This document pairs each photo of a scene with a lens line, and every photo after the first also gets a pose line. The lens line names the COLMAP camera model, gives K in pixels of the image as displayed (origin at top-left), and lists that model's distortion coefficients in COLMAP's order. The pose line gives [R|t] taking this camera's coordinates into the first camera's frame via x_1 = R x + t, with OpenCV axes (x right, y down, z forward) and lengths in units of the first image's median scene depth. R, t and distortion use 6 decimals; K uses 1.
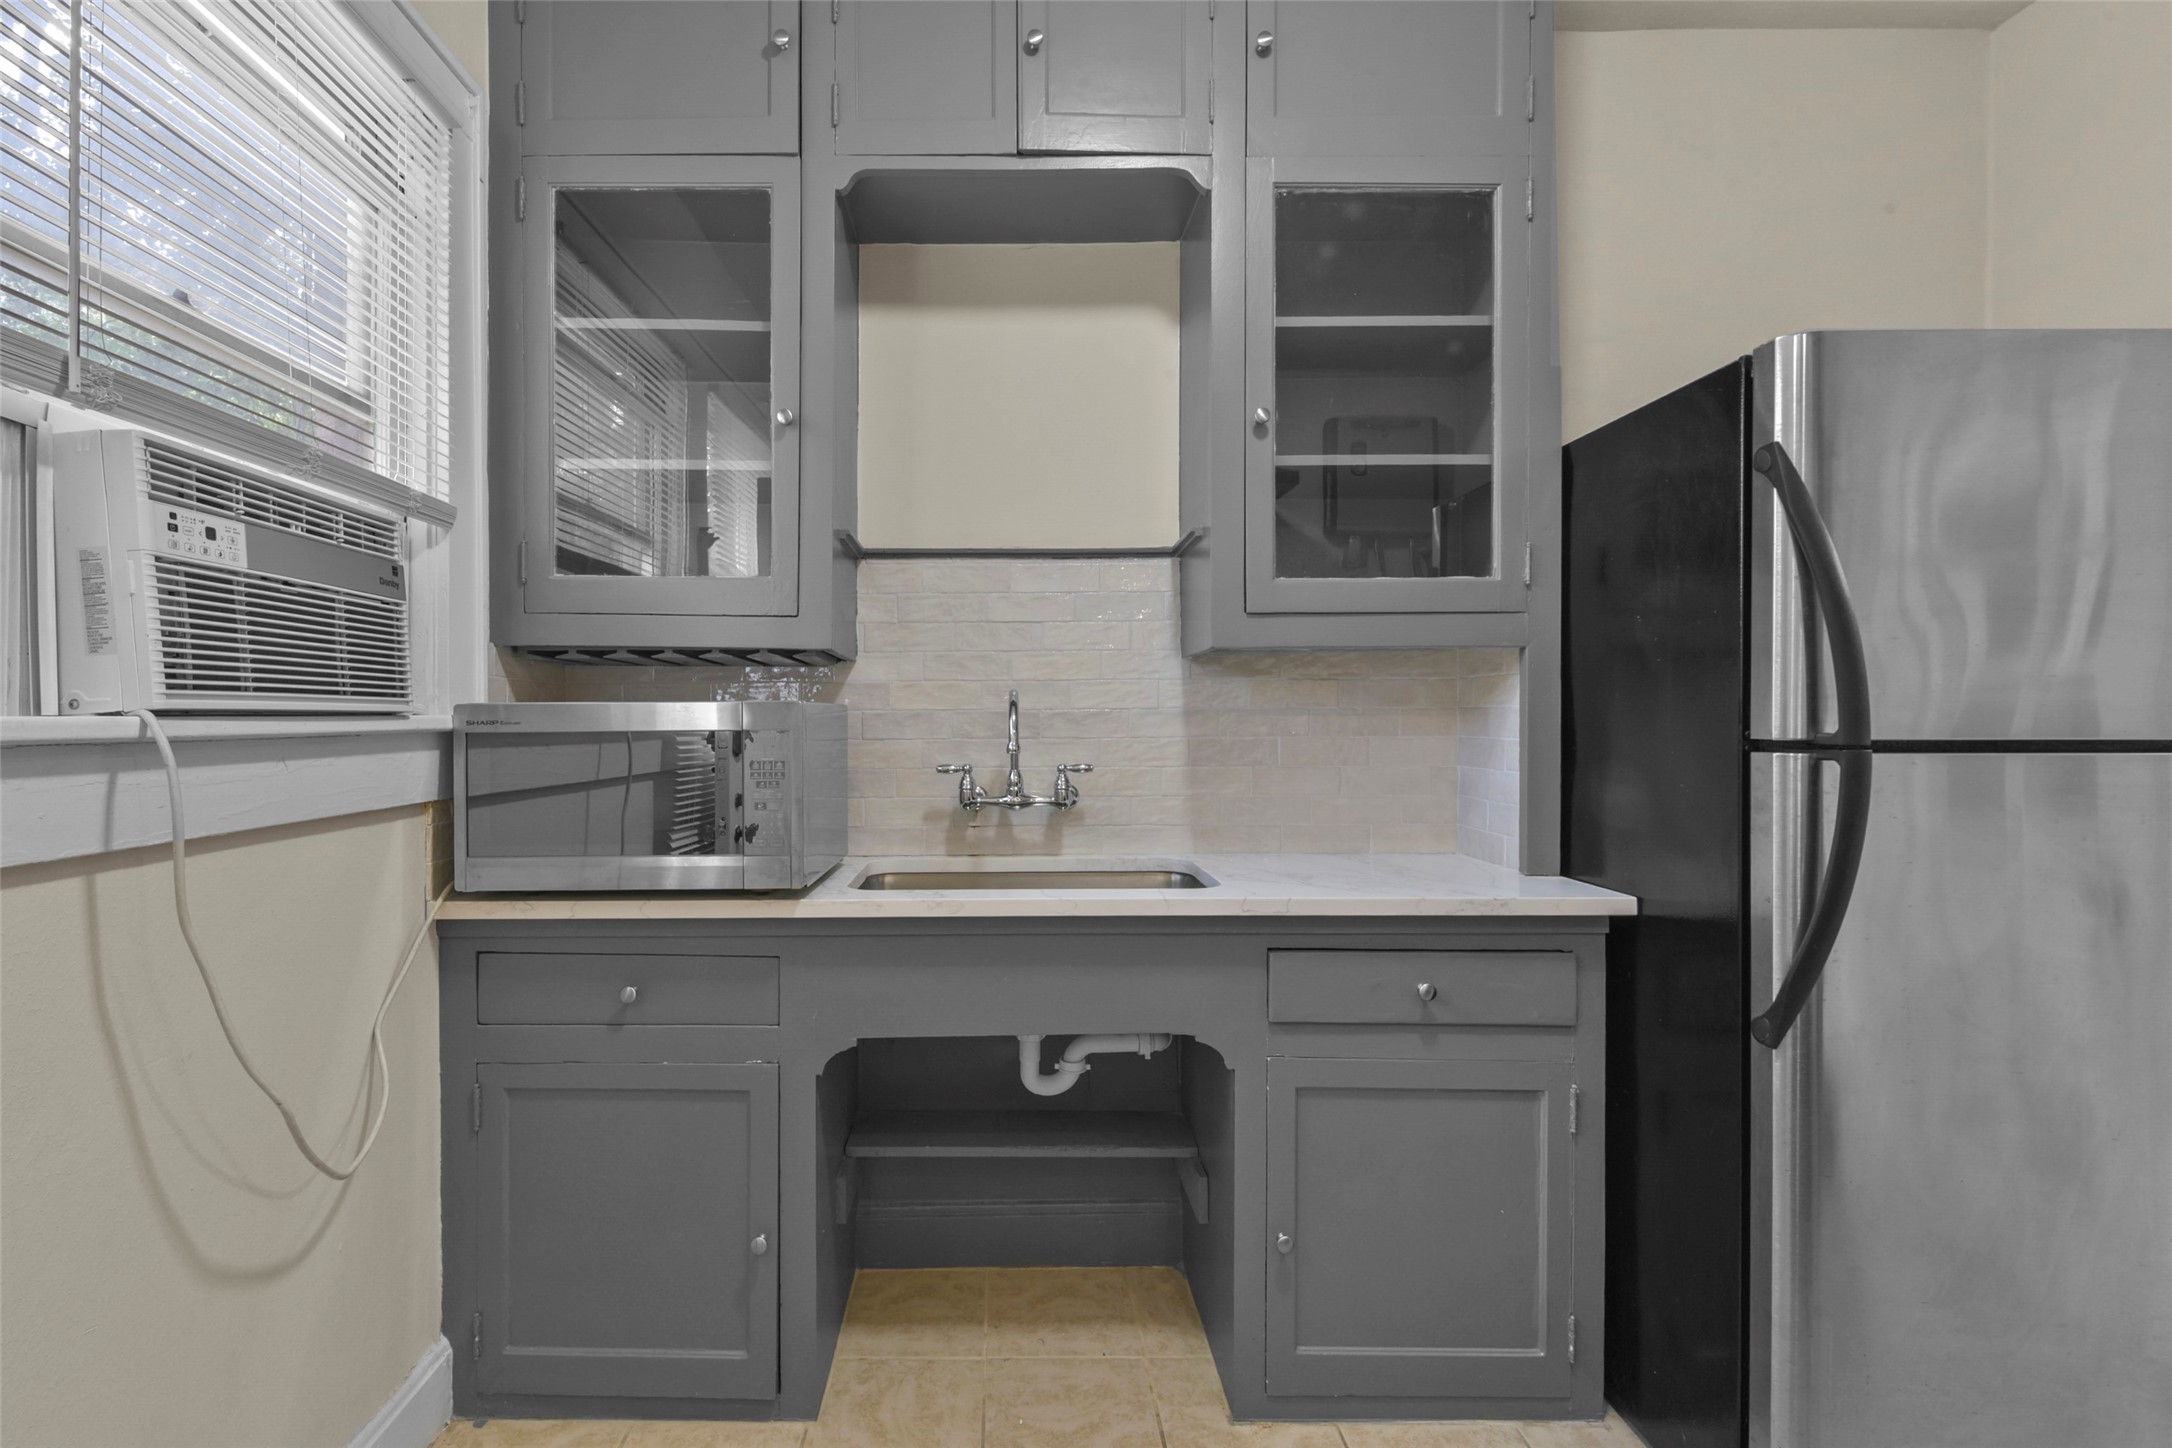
lens RADIAL K [[943.7, 0, 1080.6], [0, 943.7, 725.0], [0, 0, 1]] dist [0.006081, -0.004675]
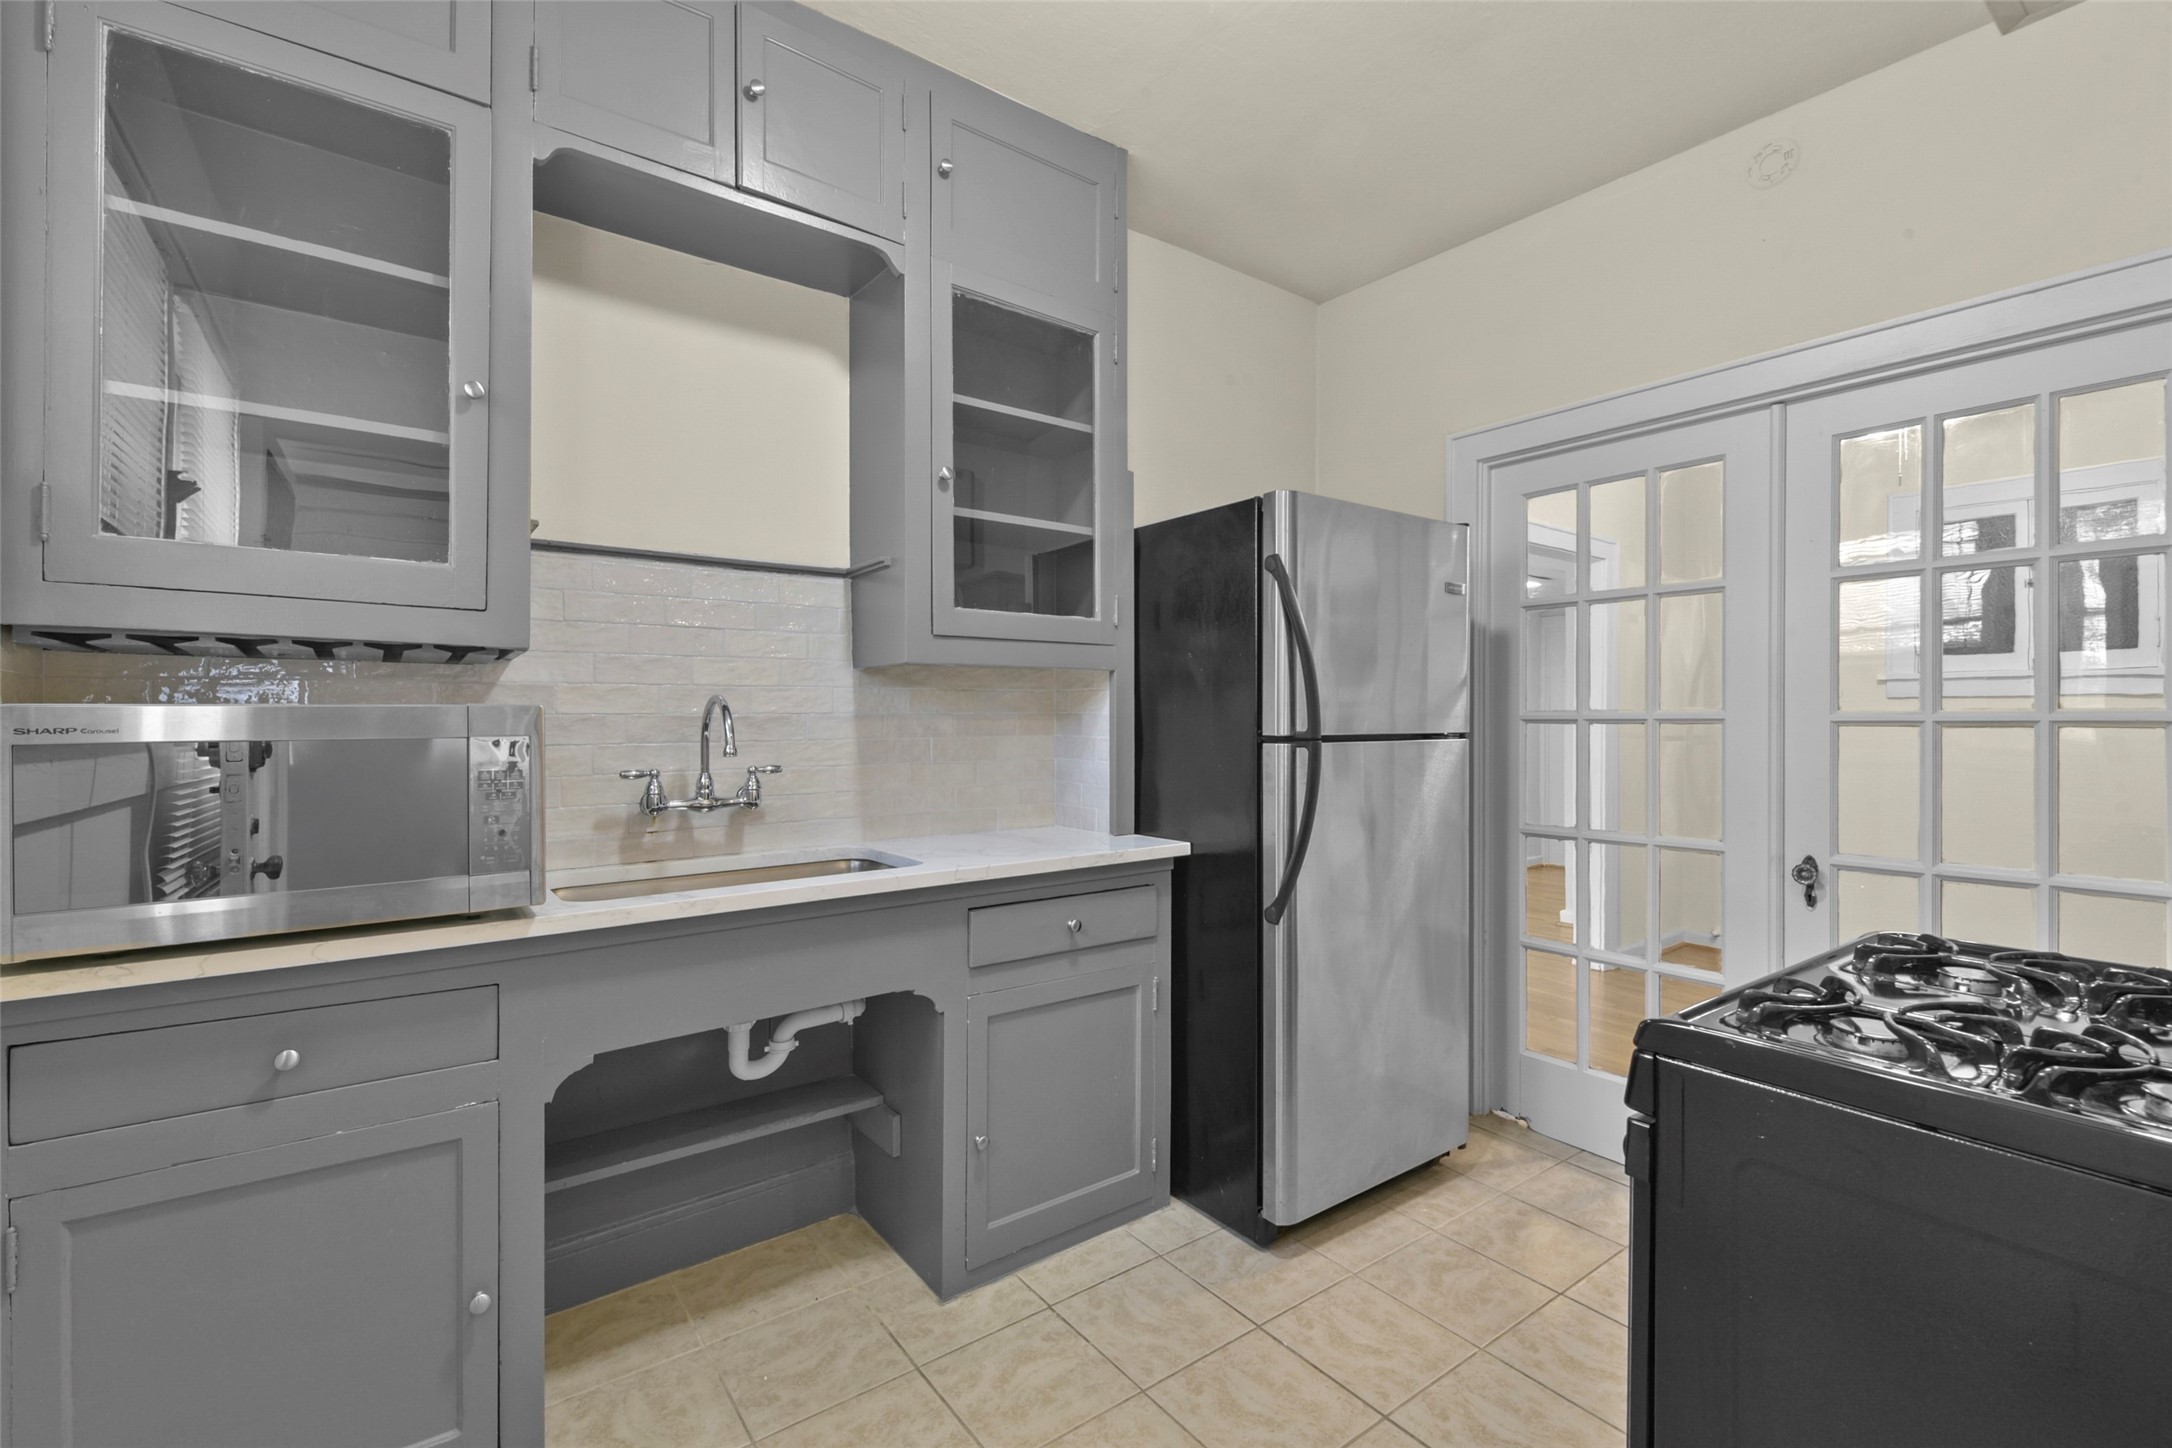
lens RADIAL K [[943.7, 0, 1106.4], [0, 943.7, 720.8], [0, 0, 1]] dist [0.006081, -0.004675]
pose [[0.788627, -0.000831, 0.614871, -0.389348], [0.003594, 0.999988, -0.003259, -0.004644], [-0.614861, 0.004780, 0.788621, -0.082636]]
